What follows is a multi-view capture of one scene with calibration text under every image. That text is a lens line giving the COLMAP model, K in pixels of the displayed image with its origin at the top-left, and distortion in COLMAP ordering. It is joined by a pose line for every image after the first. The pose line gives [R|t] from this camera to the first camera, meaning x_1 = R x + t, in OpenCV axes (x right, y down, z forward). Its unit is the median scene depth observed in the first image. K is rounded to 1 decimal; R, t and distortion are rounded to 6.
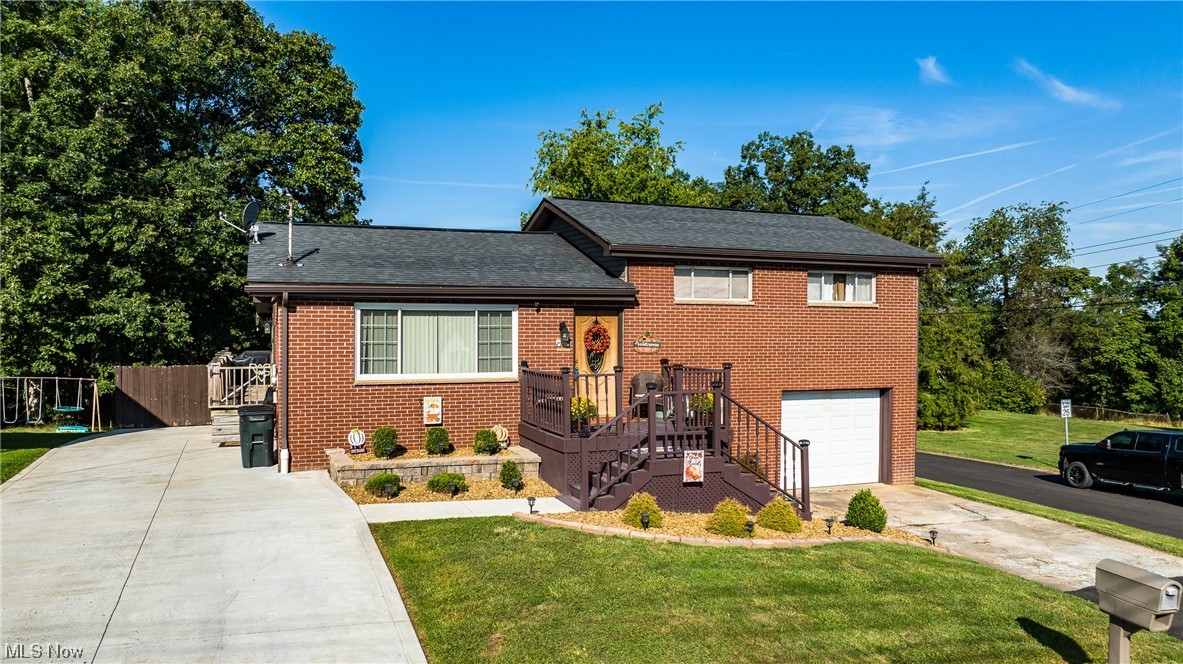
lens RADIAL K [[827.7, 0, 591.5], [0, 827.7, 332.0], [0, 0, 1]] dist [-0.000334, -0.000076]
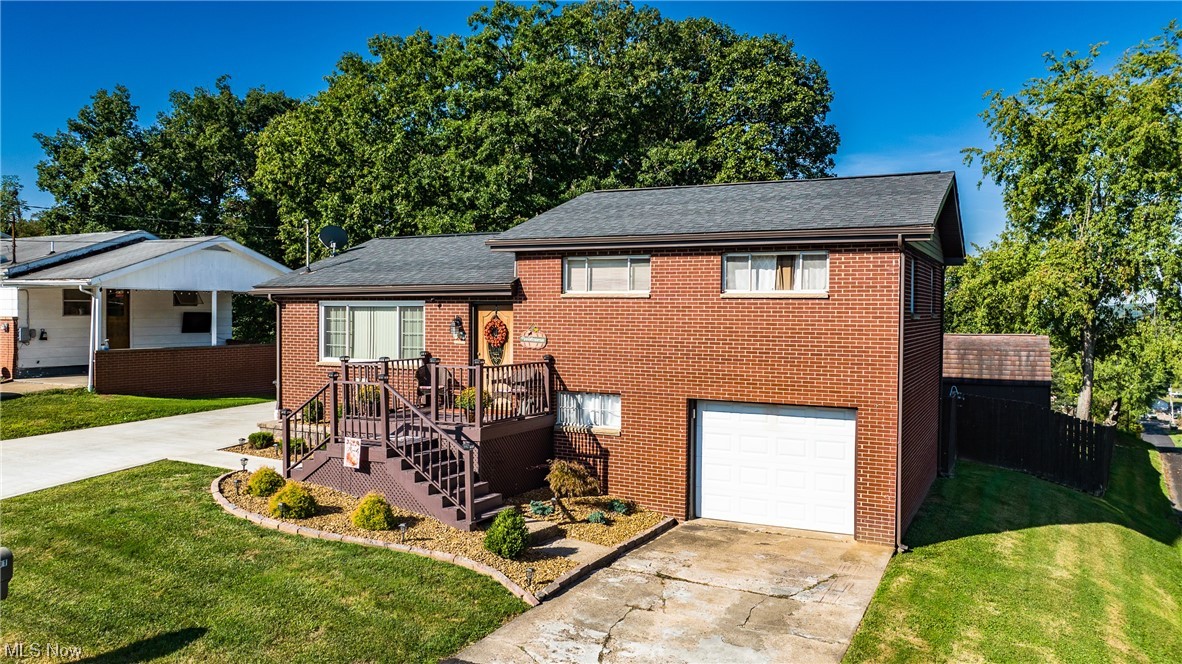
lens RADIAL K [[827.0, 0, 591.0], [0, 827.0, 332.0], [0, 0, 1]] dist [-0.000334, -0.000076]
pose [[0.695721, 0.014180, -0.718172, 0.796782], [-0.012685, 0.999892, 0.007453, -0.001888], [0.718200, 0.003925, 0.695826, 0.356898]]
